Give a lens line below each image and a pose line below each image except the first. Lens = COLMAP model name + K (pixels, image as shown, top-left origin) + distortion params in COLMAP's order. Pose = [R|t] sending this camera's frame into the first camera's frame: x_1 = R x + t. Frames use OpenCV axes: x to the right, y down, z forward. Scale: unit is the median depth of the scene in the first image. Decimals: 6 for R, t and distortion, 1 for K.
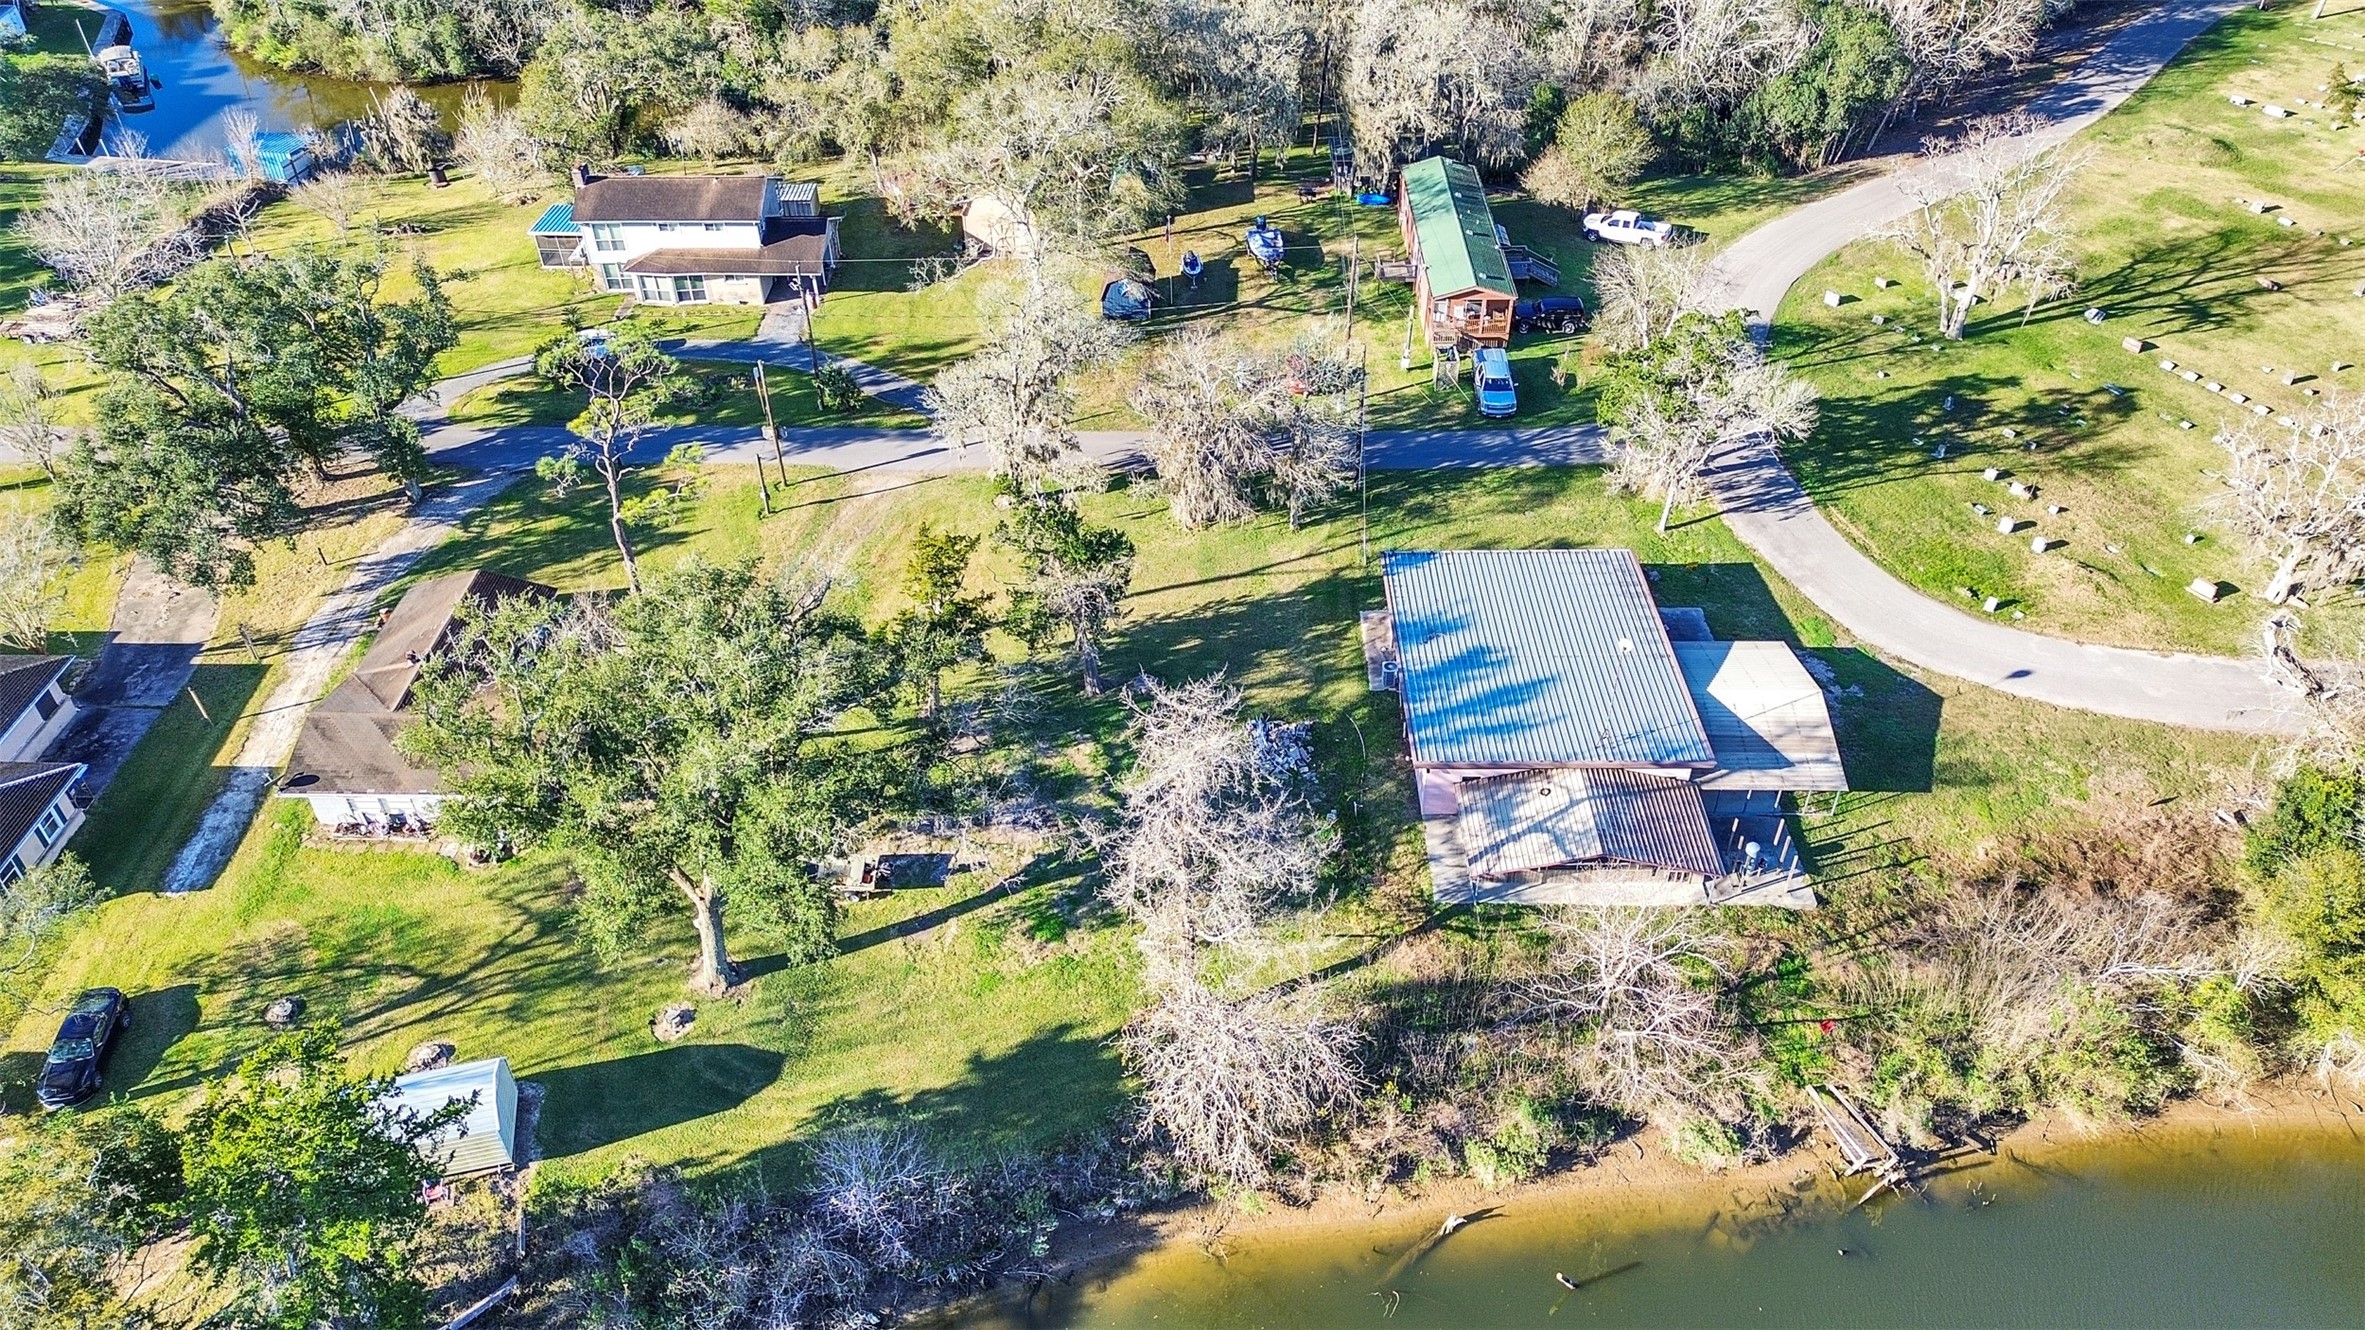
lens RADIAL K [[1690.7, 0, 1182.5], [0, 1690.7, 665.0], [0, 0, 1]] dist [0.085941, -0.108737]
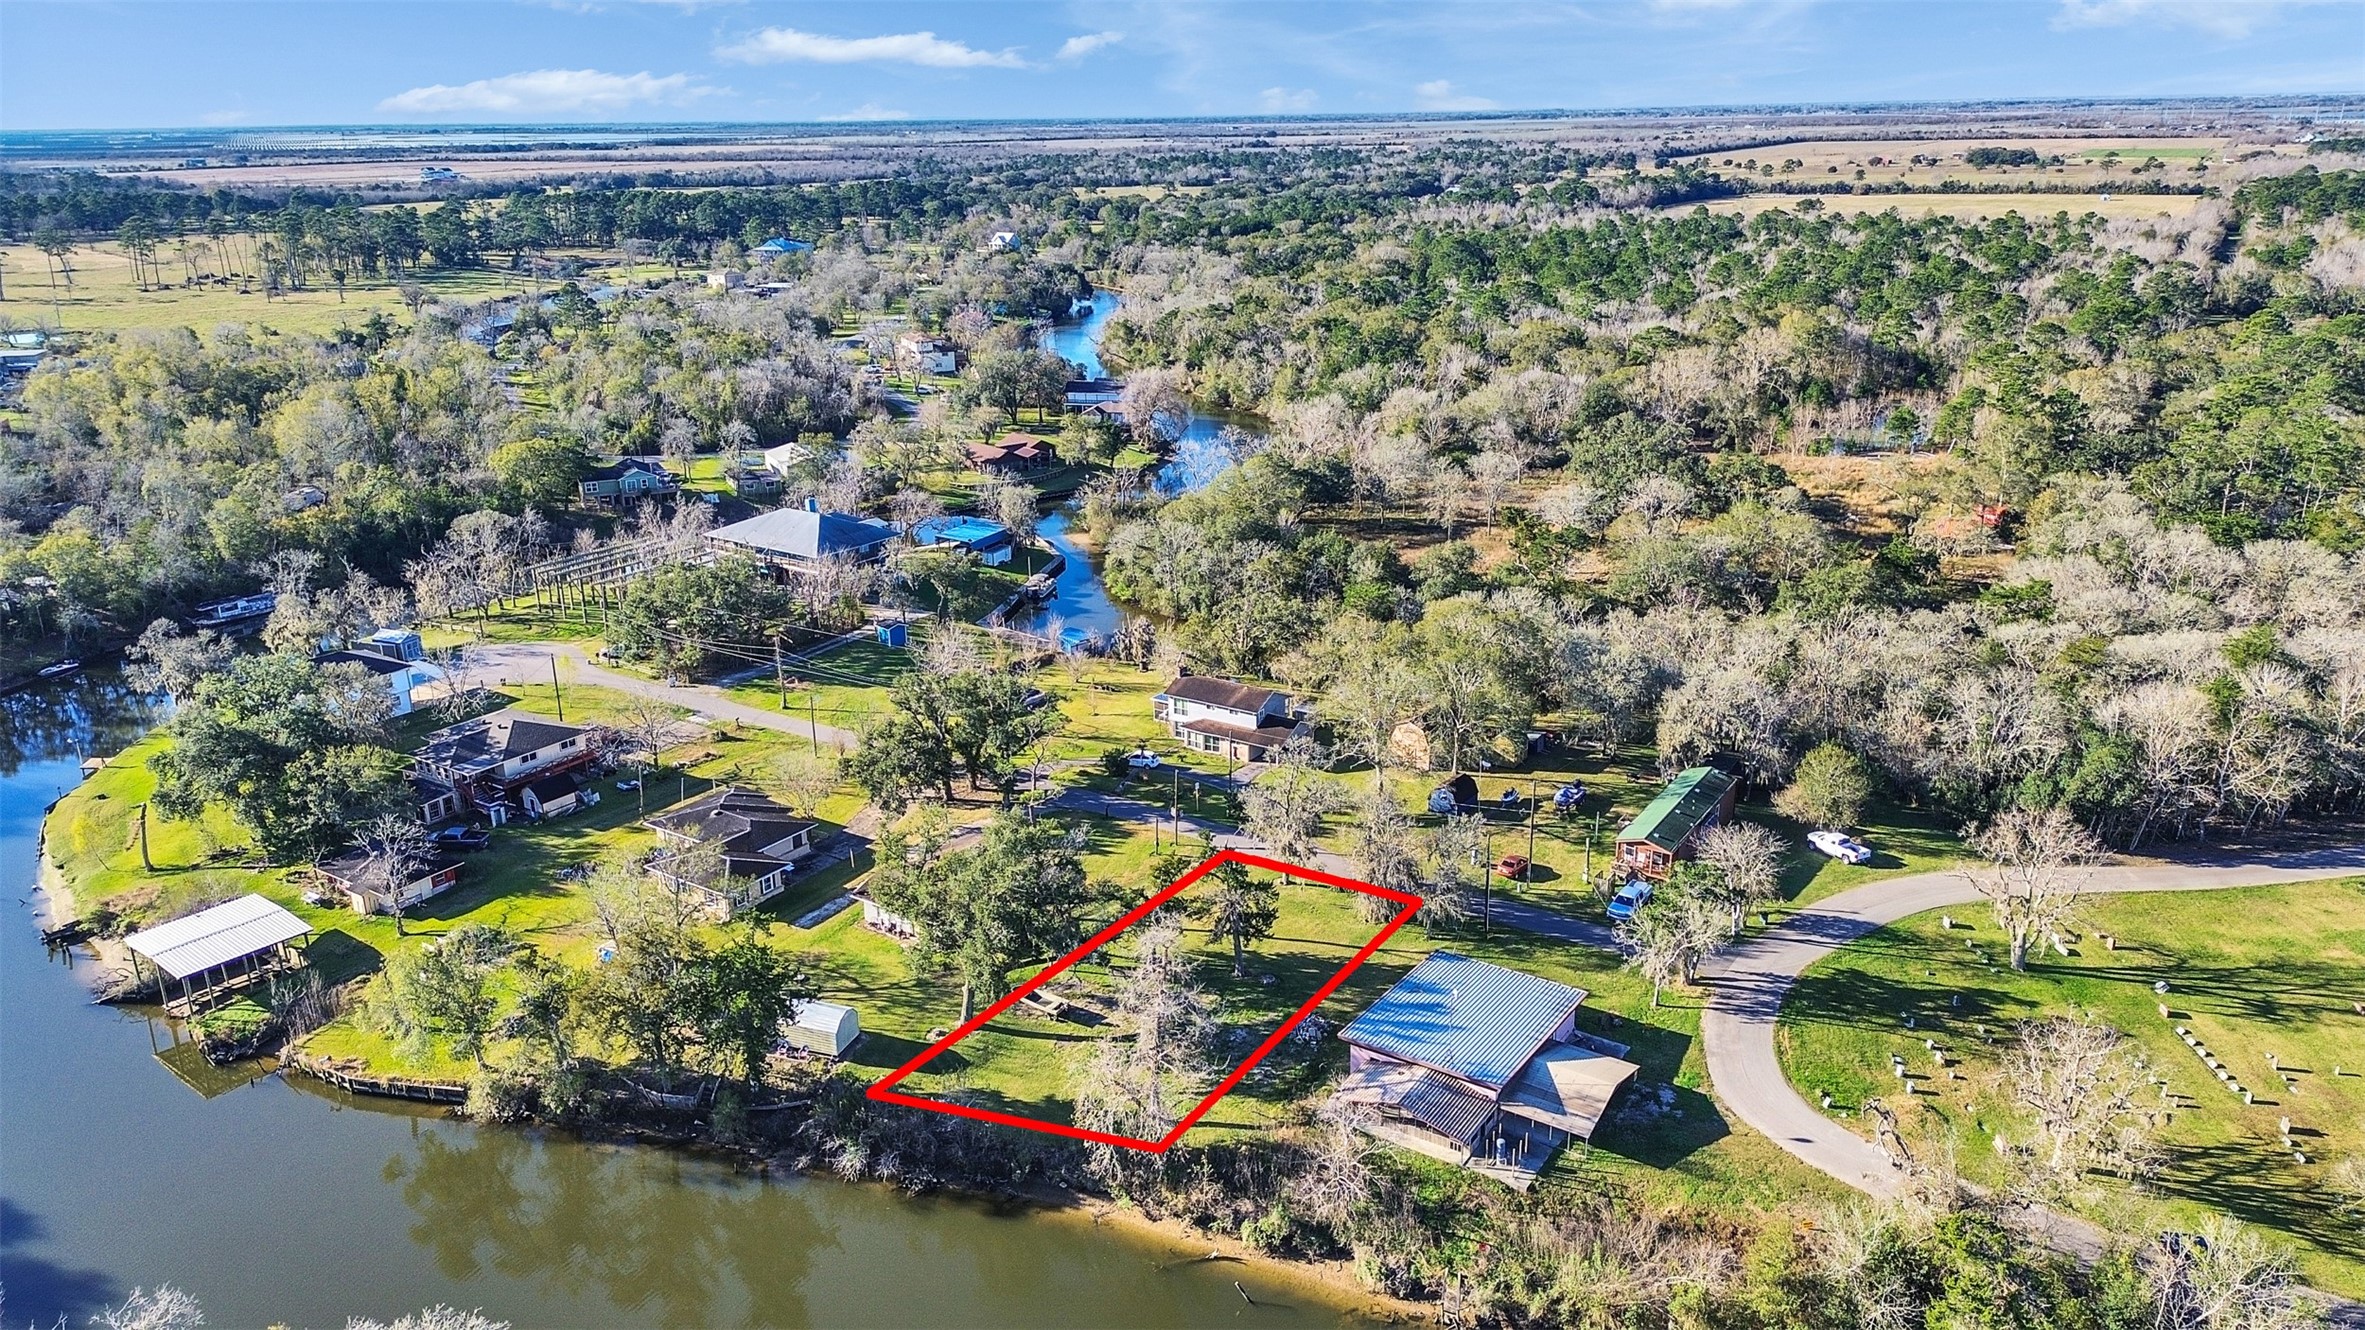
lens RADIAL K [[1690.7, 0, 1182.5], [0, 1690.7, 665.0], [0, 0, 1]] dist [0.085941, -0.108737]
pose [[0.834642, 0.169972, -0.523910, 0.720855], [-0.338500, 0.908654, -0.244470, 0.164057], [0.434500, 0.381388, 0.815937, -0.519950]]
